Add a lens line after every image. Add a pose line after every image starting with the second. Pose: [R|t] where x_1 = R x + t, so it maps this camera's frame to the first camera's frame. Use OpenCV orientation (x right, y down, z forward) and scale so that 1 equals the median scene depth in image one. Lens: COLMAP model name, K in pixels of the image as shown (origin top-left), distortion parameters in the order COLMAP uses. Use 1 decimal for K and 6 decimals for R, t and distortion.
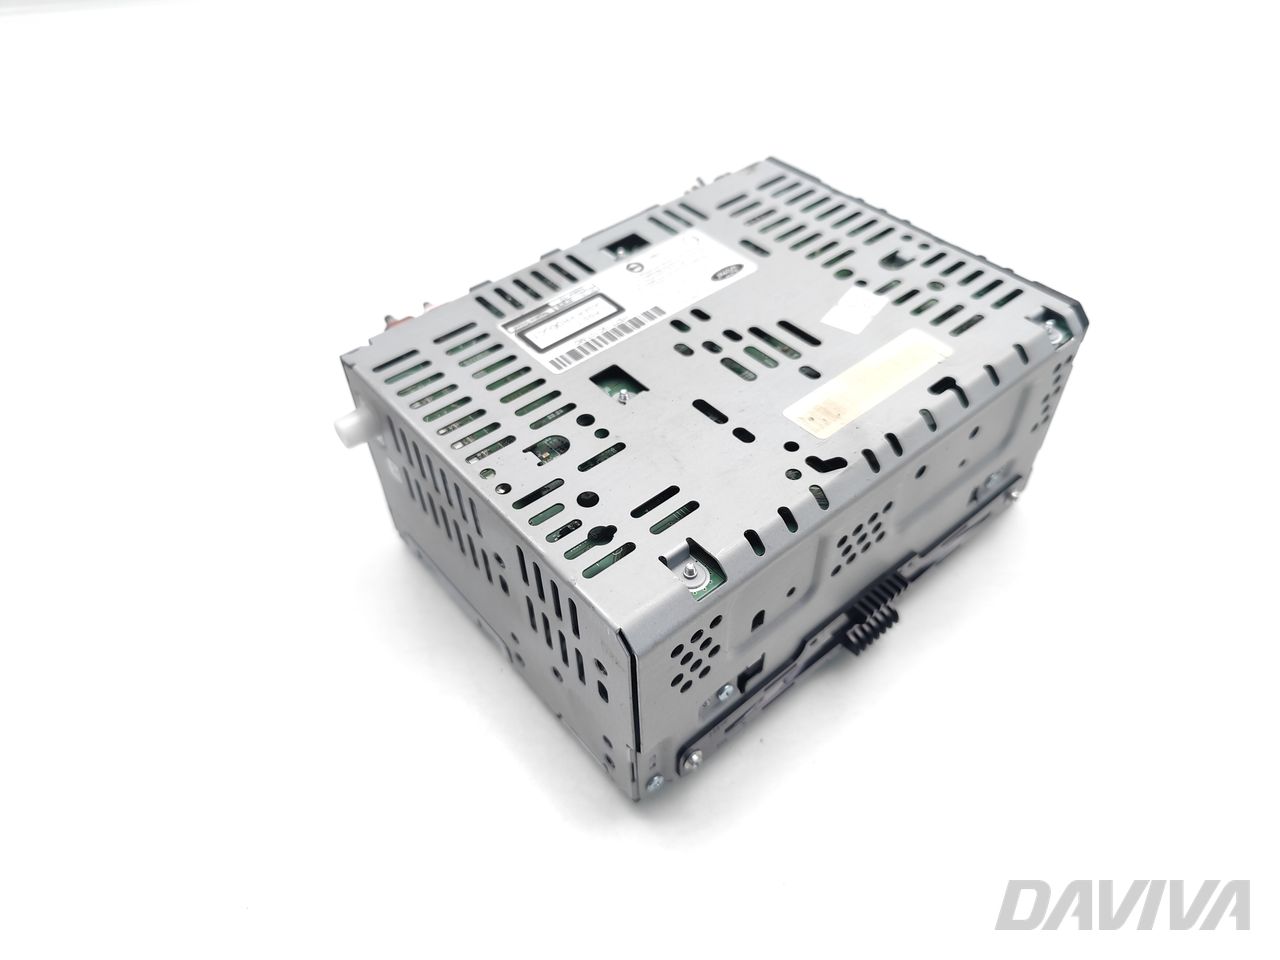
lens RADIAL K [[915.7, 0, 640.0], [0, 915.7, 480.0], [0, 0, 1]] dist [0.038816, -0.000674]
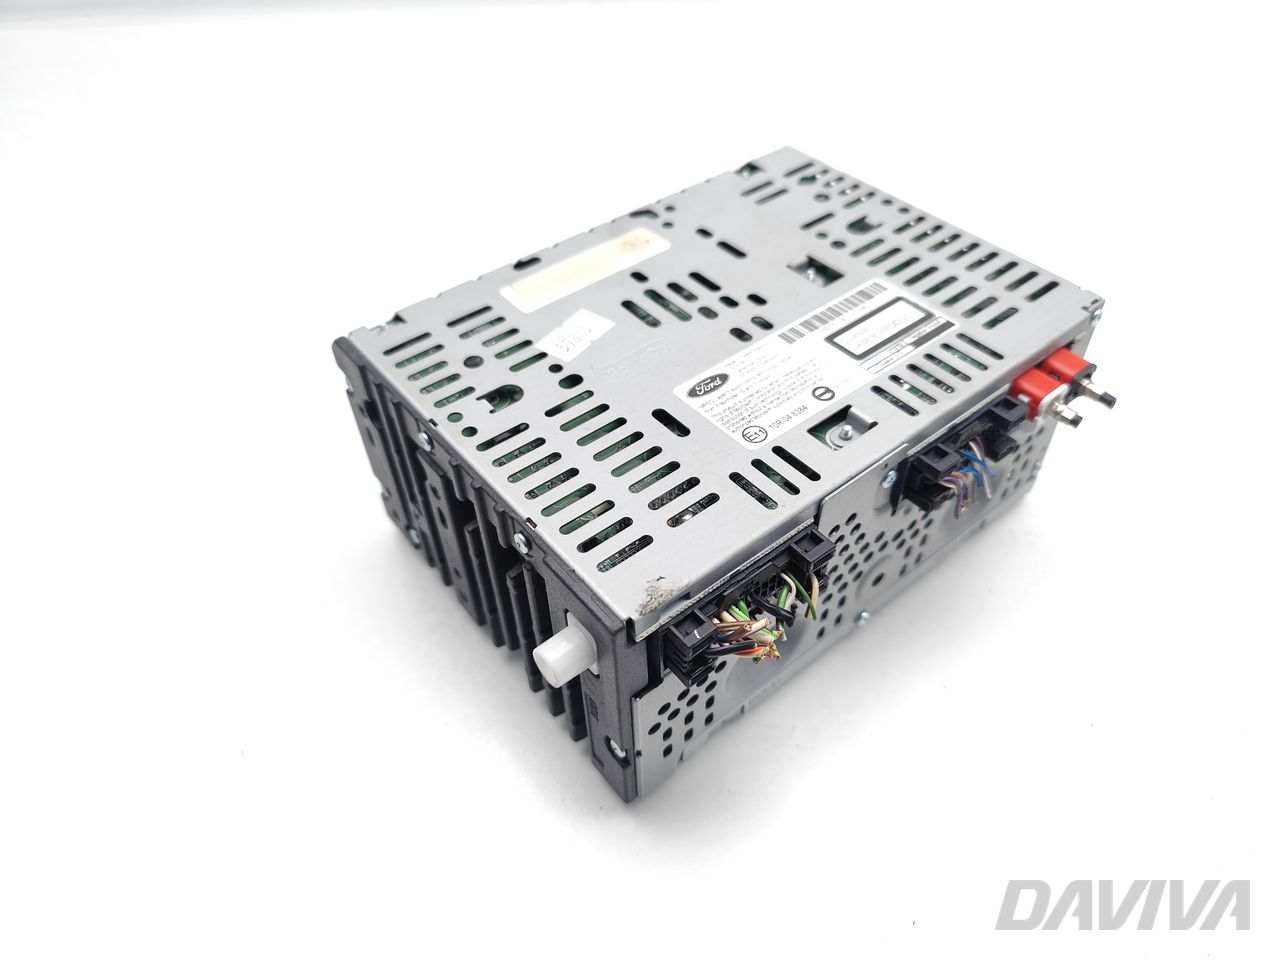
lens RADIAL K [[915.7, 0, 640.0], [0, 915.7, 480.0], [0, 0, 1]] dist [0.038816, -0.000674]
pose [[-0.998488, 0.016328, 0.052494, 0.123618], [0.052005, -0.029020, 0.998225, -1.135541], [0.017822, 0.999445, 0.028127, 1.137796]]
